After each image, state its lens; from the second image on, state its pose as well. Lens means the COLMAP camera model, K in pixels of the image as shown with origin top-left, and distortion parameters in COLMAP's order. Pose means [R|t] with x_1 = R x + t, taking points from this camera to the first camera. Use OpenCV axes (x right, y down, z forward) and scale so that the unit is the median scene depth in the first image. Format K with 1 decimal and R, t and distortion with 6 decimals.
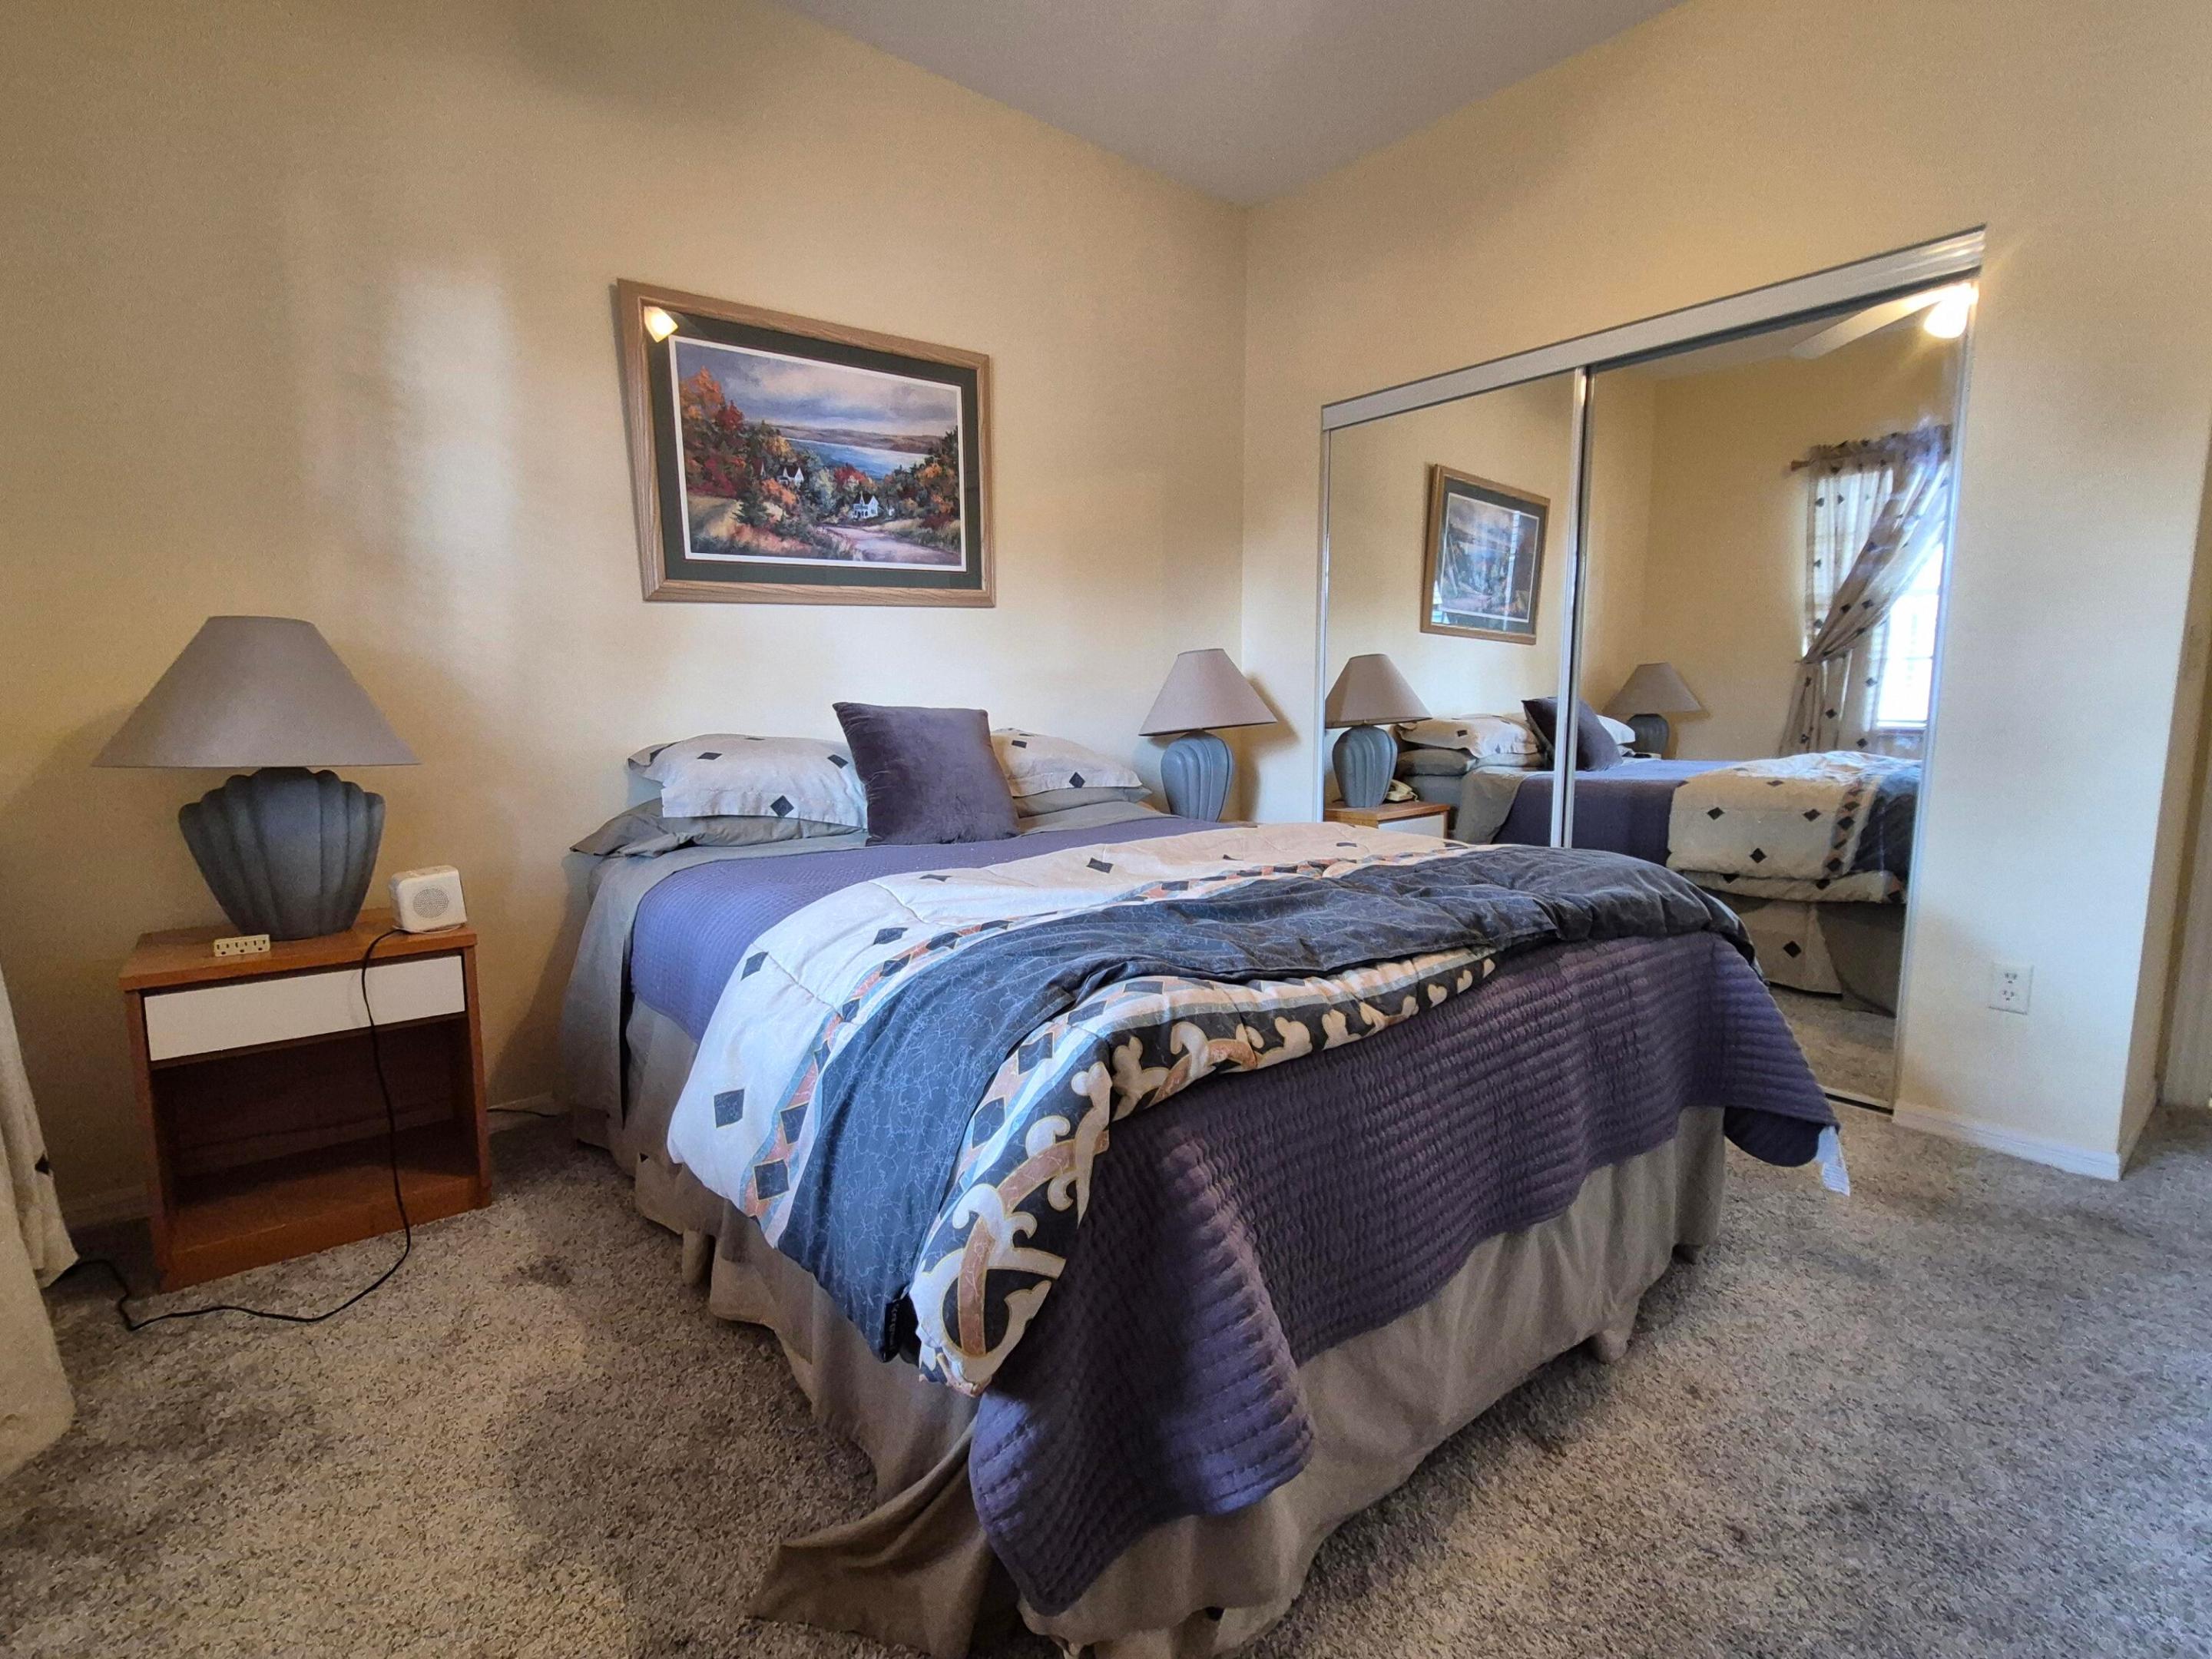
lens RADIAL K [[1025.7, 0, 1094.4], [0, 1025.7, 818.8], [0, 0, 1]] dist [0.003007, 0.000178]
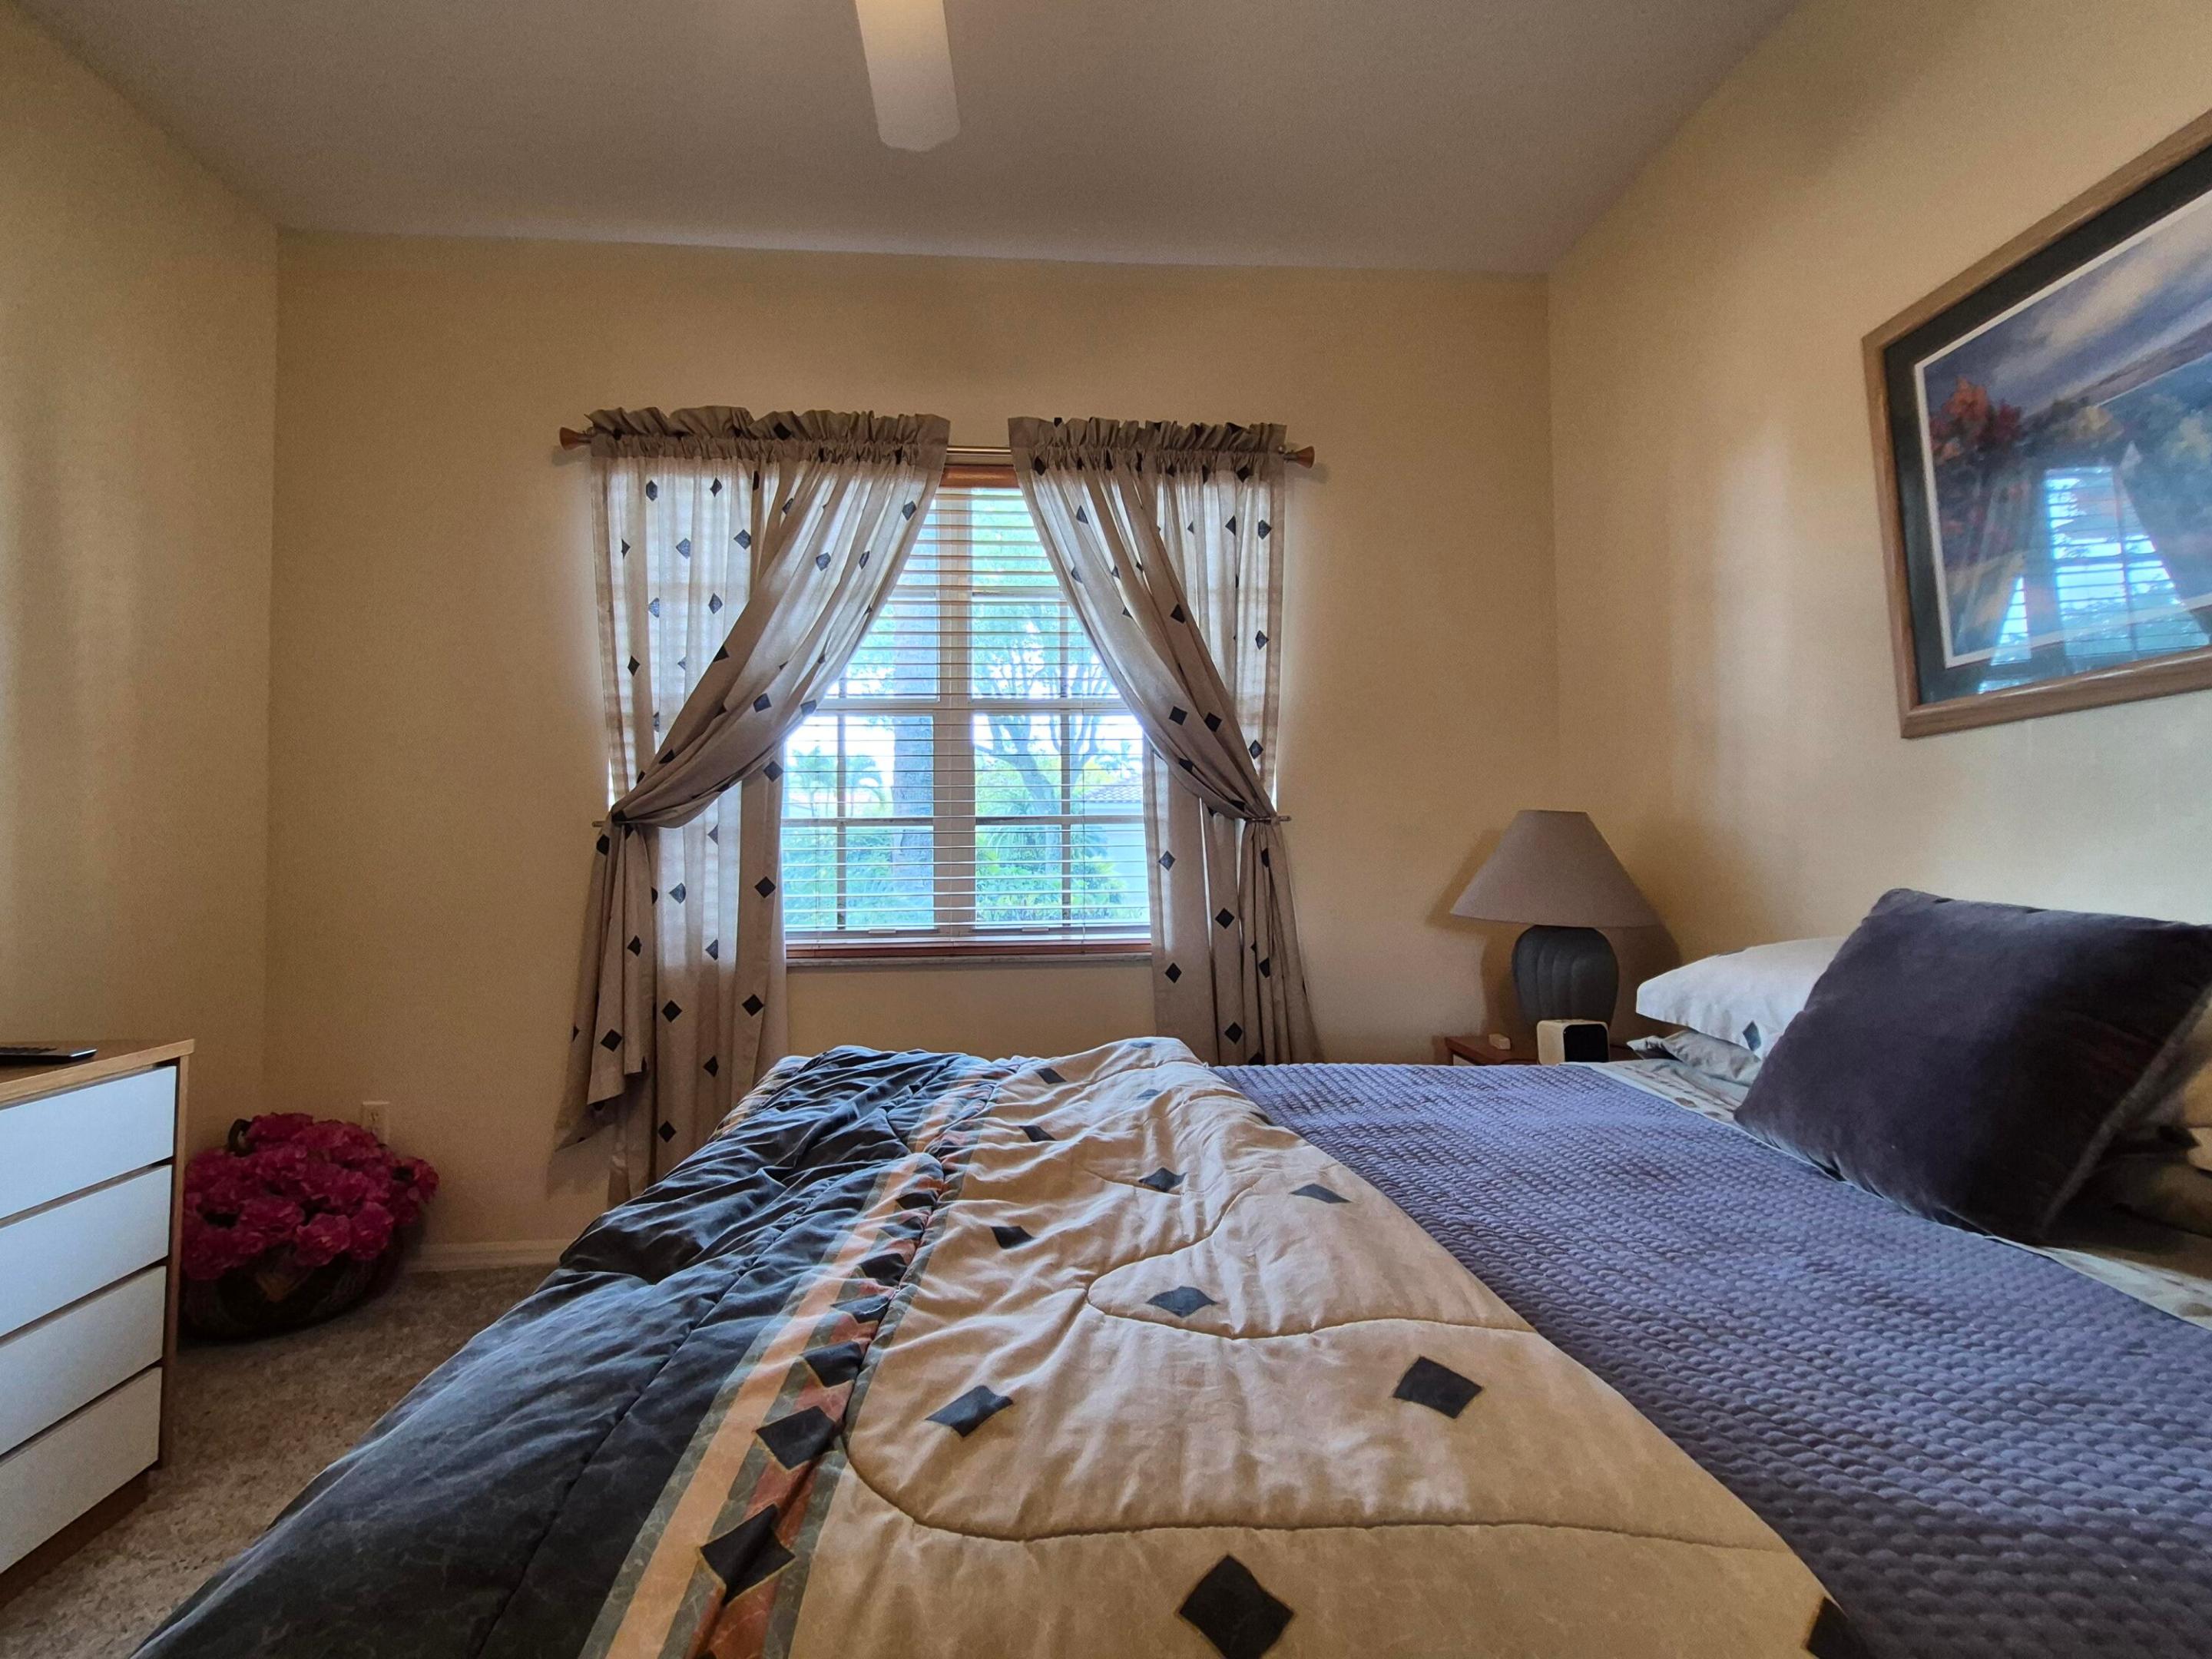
lens RADIAL K [[1025.7, 0, 1094.4], [0, 1025.7, 818.8], [0, 0, 1]] dist [0.003007, 0.000178]
pose [[-0.569839, -0.024578, -0.821389, 0.423058], [-0.092132, 0.995161, 0.034138, -0.115946], [0.816576, 0.095129, -0.569346, 0.853351]]
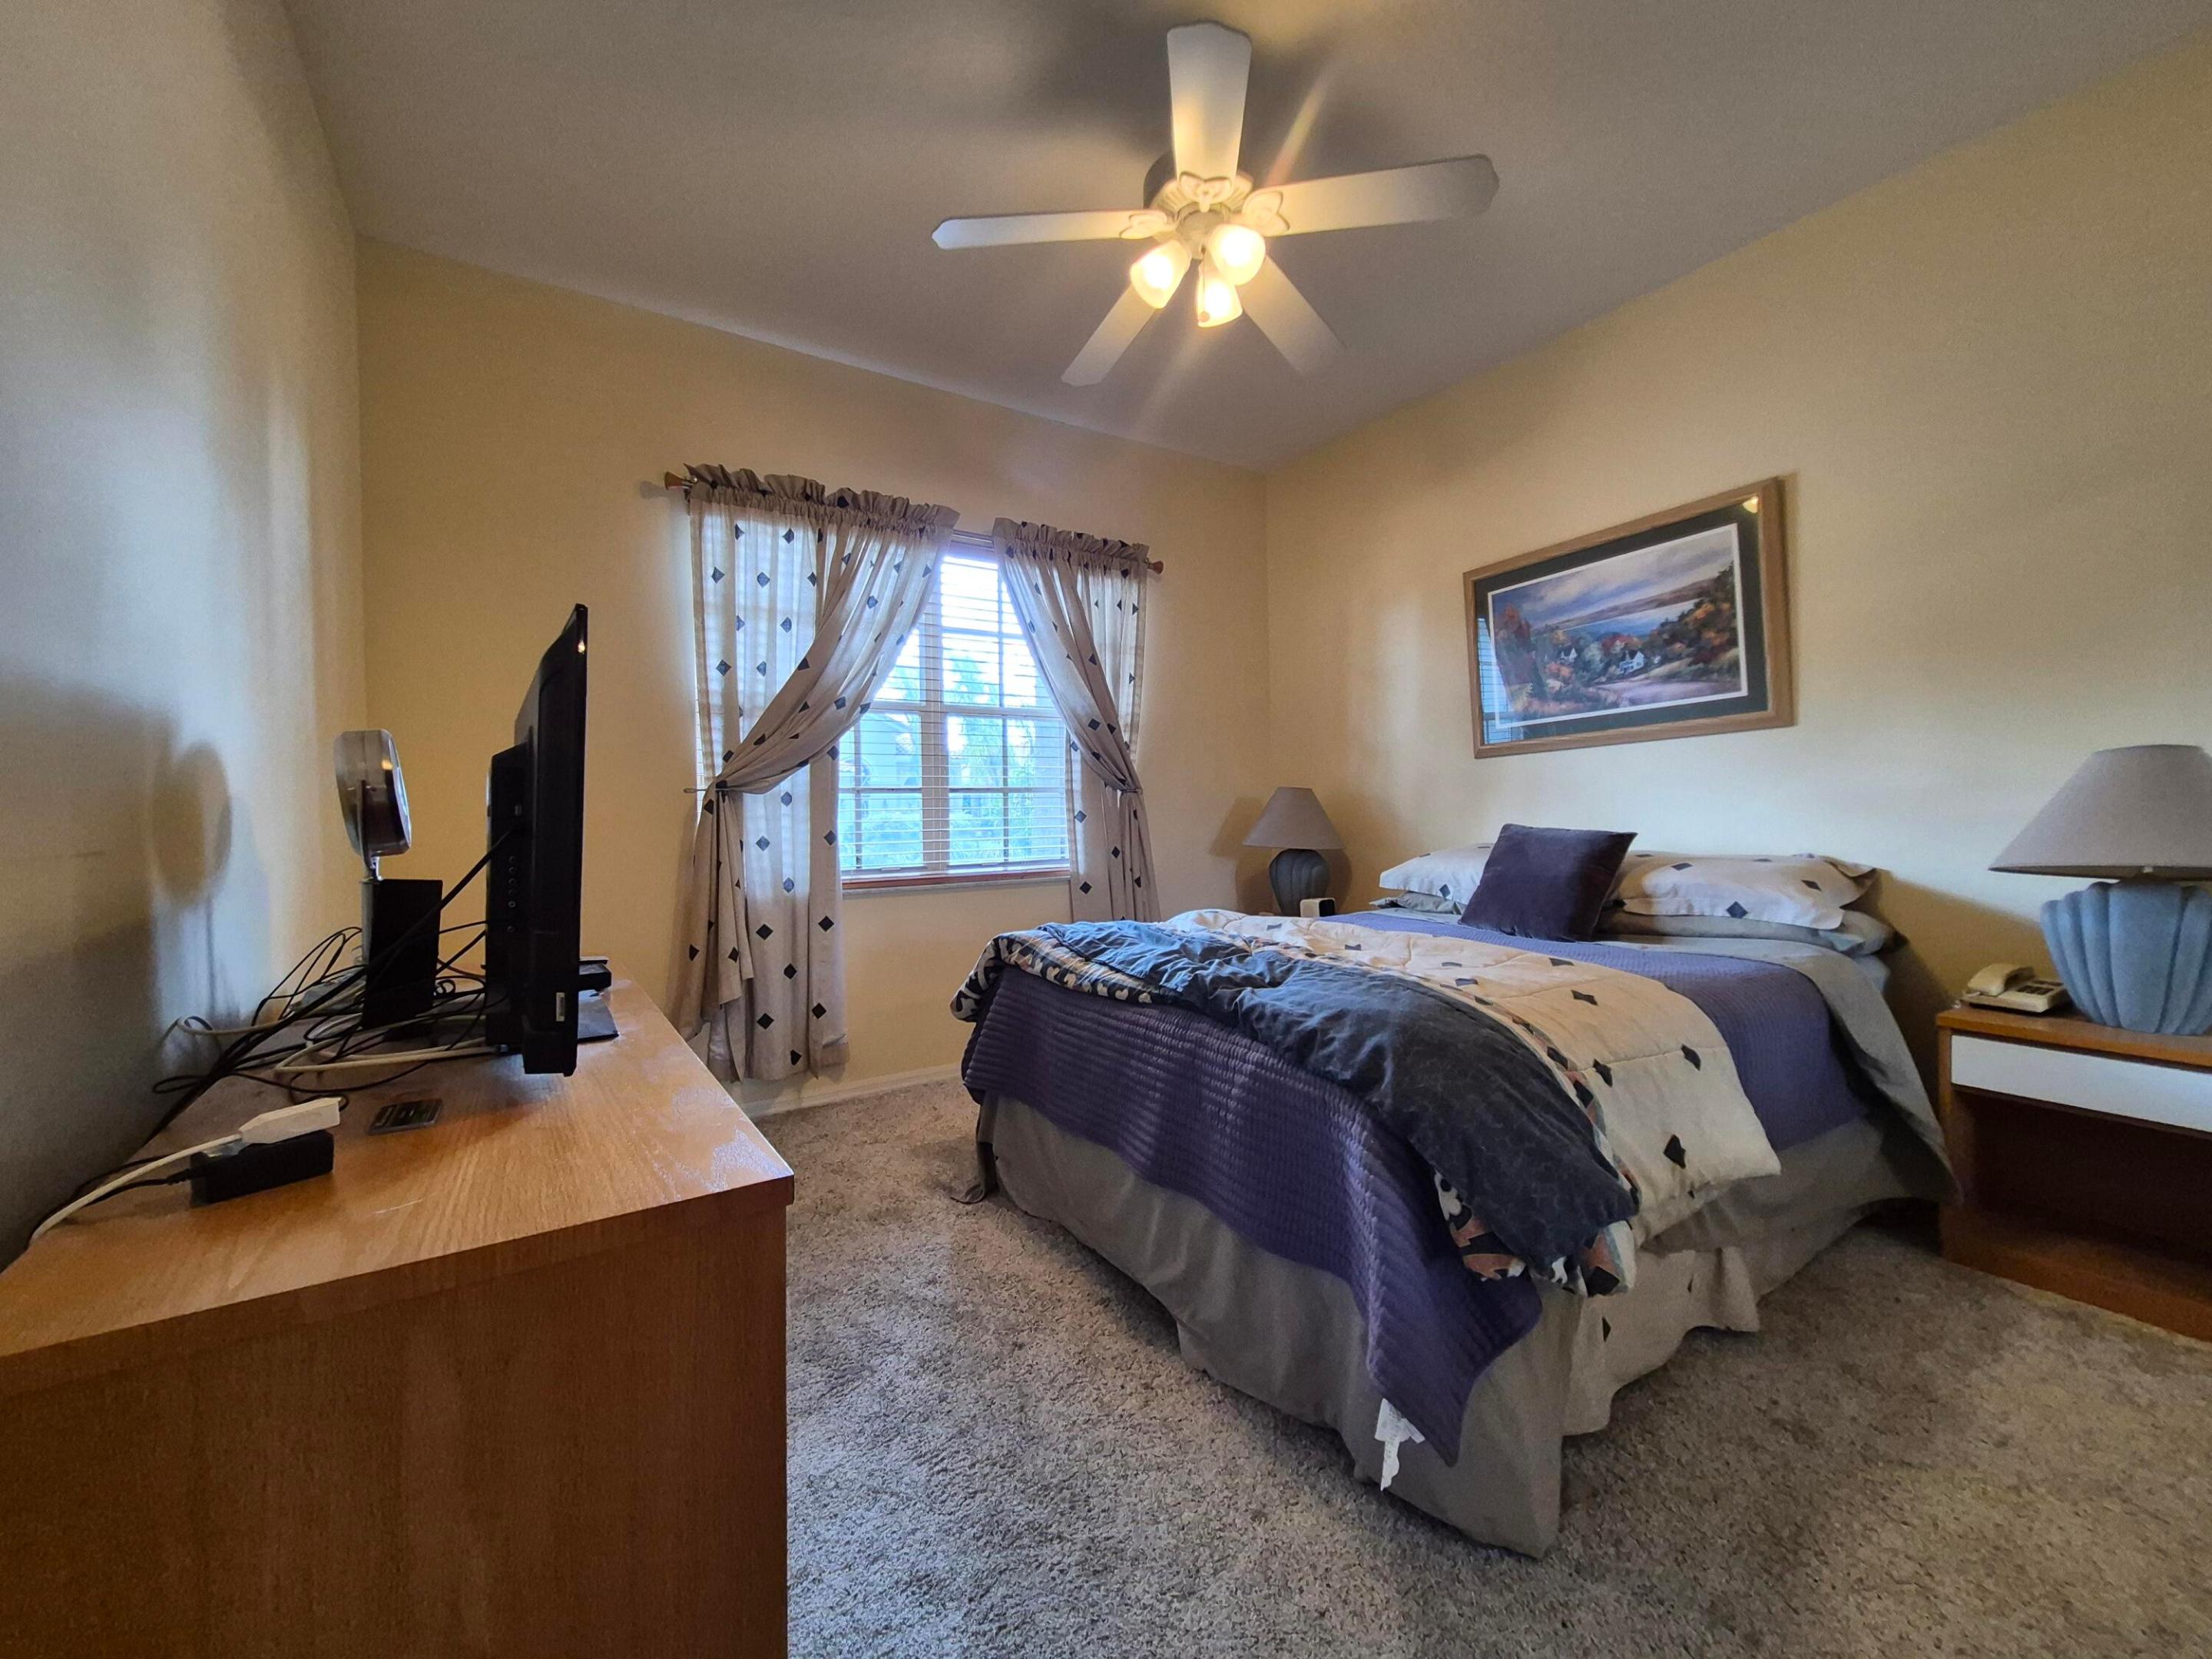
lens RADIAL K [[865.0, 0, 1107.0], [0, 865.0, 818.0], [0, 0, 1]] dist [0.000486, -0.000513]
pose [[-0.114769, 0.009617, -0.993346, 0.867220], [-0.107885, 0.993918, 0.022088, -0.079045], [0.987517, 0.109702, -0.113034, 0.533228]]
